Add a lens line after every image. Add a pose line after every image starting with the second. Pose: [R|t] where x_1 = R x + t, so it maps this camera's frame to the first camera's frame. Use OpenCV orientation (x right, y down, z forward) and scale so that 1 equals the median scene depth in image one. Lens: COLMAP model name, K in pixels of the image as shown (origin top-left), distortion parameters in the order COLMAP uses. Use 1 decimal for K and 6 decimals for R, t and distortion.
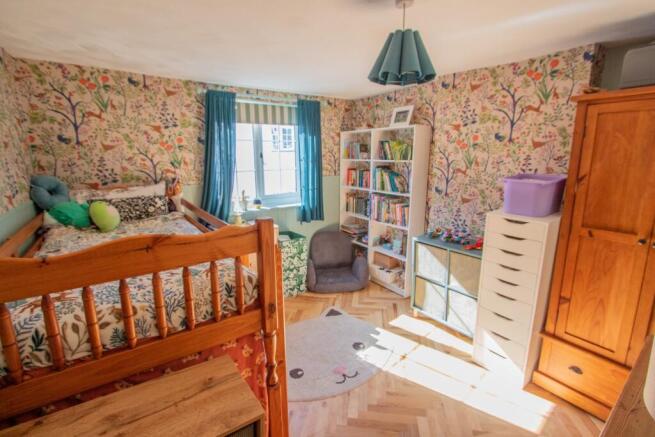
lens RADIAL K [[305.3, 0, 322.1], [0, 305.3, 217.8], [0, 0, 1]] dist [-0.004696, -0.000110]
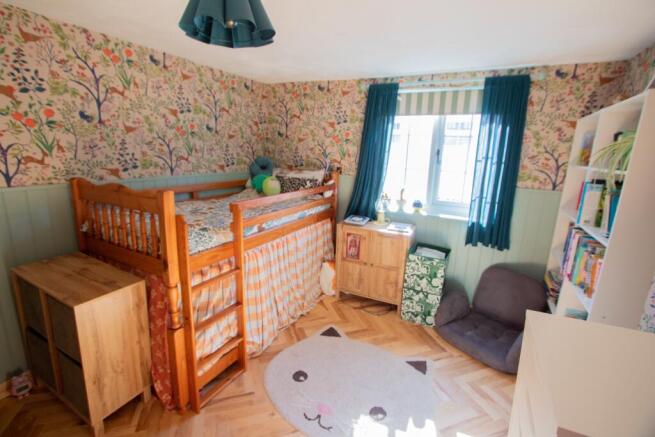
lens RADIAL K [[305.3, 0, 322.9], [0, 305.3, 213.5], [0, 0, 1]] dist [-0.004696, -0.000110]
pose [[0.447658, 0.218494, -0.867100, 0.467339], [-0.218546, 0.967015, 0.130842, -0.087789], [0.867087, 0.130929, 0.480643, 0.368451]]
